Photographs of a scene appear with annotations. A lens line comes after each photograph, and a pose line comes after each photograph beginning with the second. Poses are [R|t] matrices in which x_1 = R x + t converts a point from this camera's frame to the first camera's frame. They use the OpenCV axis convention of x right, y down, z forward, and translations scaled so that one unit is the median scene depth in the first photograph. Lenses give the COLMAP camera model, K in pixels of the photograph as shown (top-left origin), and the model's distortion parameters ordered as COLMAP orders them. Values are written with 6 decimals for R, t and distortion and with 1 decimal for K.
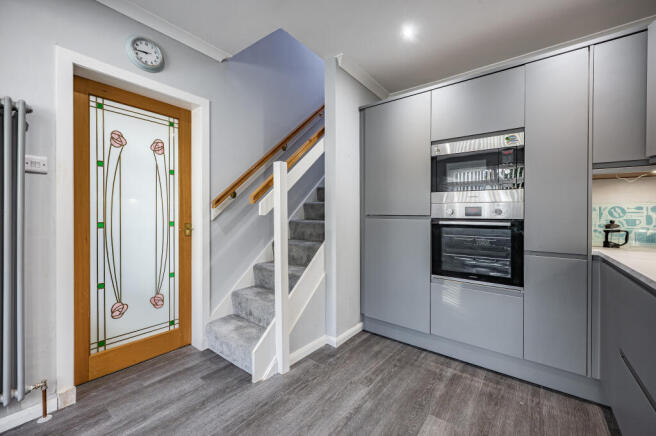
lens RADIAL K [[260.2, 0, 330.1], [0, 260.2, 214.3], [0, 0, 1]] dist [-0.000279, -0.000103]
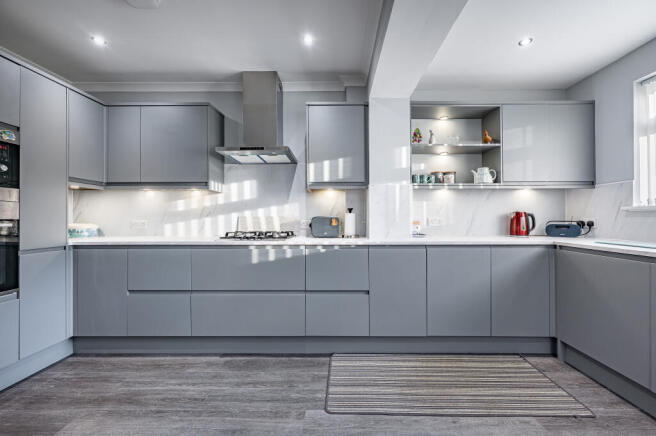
lens RADIAL K [[268.9, 0, 328.3], [0, 268.9, 223.1], [0, 0, 1]] dist [-0.000942, -0.000041]
pose [[-0.577208, -0.006122, 0.816574, -0.729355], [0.002319, 0.999956, 0.009136, 0.024693], [-0.816594, 0.007167, -0.577168, 0.592662]]
